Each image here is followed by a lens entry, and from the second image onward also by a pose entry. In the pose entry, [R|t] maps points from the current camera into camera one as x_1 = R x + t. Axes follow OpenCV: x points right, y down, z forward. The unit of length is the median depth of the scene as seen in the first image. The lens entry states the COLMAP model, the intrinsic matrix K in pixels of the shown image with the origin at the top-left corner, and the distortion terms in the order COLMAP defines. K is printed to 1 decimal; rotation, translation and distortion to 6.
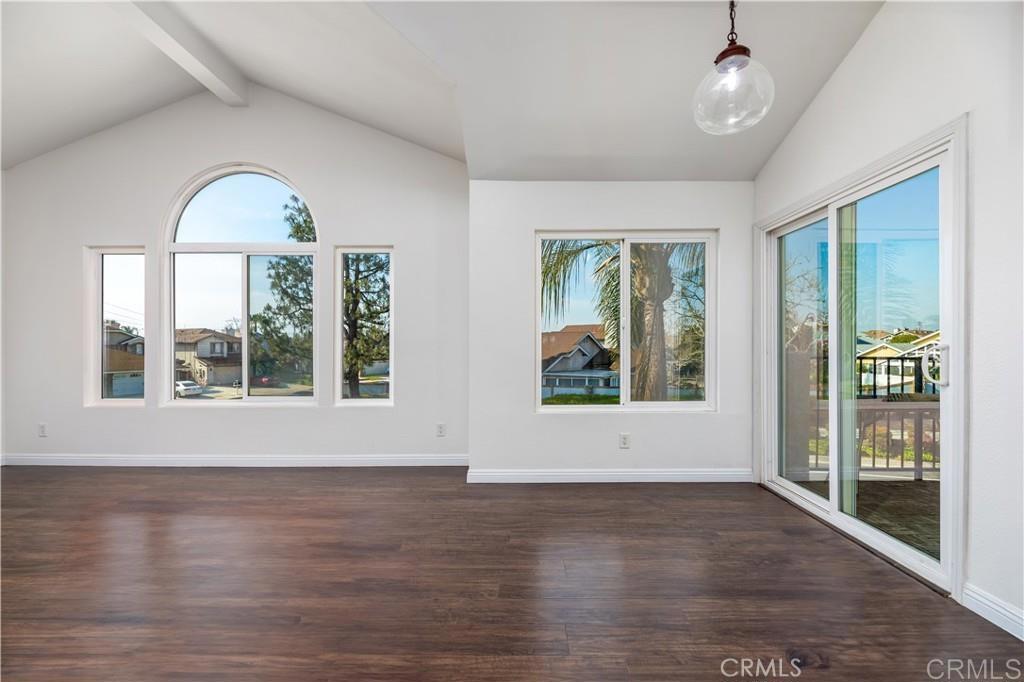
lens RADIAL K [[418.2, 0, 518.0], [0, 418.2, 344.3], [0, 0, 1]] dist [-0.001047, -0.000038]
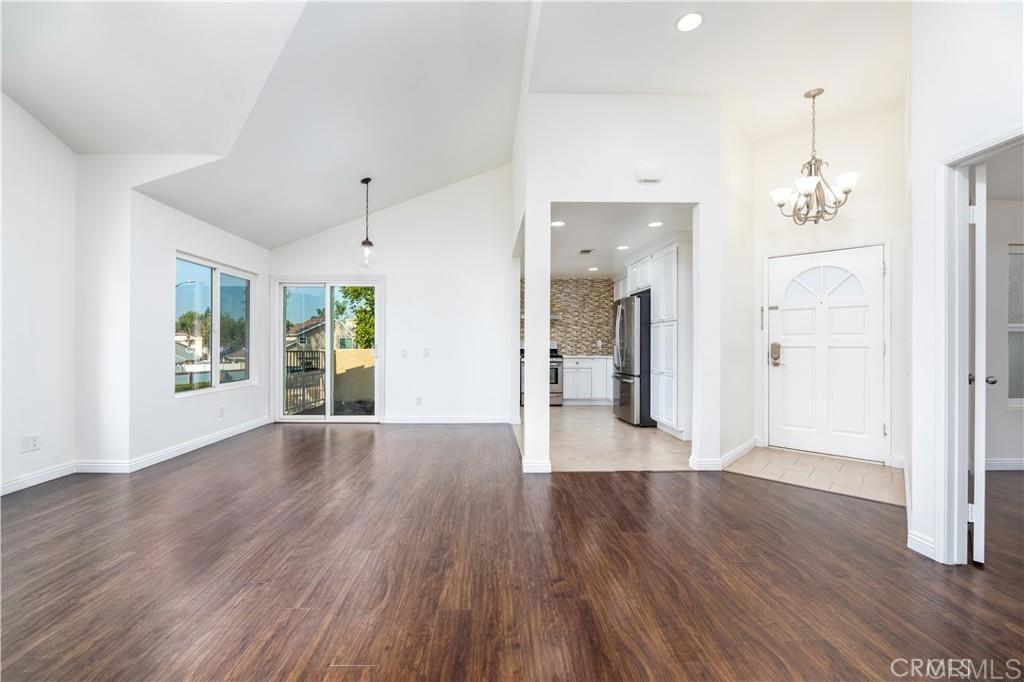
lens RADIAL K [[418.7, 0, 512.0], [0, 418.7, 341.0], [0, 0, 1]] dist [-0.000050, -0.000042]
pose [[-0.057502, 0.009624, 0.998299, -1.081799], [-0.002121, 0.999950, -0.009762, 0.002762], [-0.998343, -0.002679, -0.057479, 0.080265]]
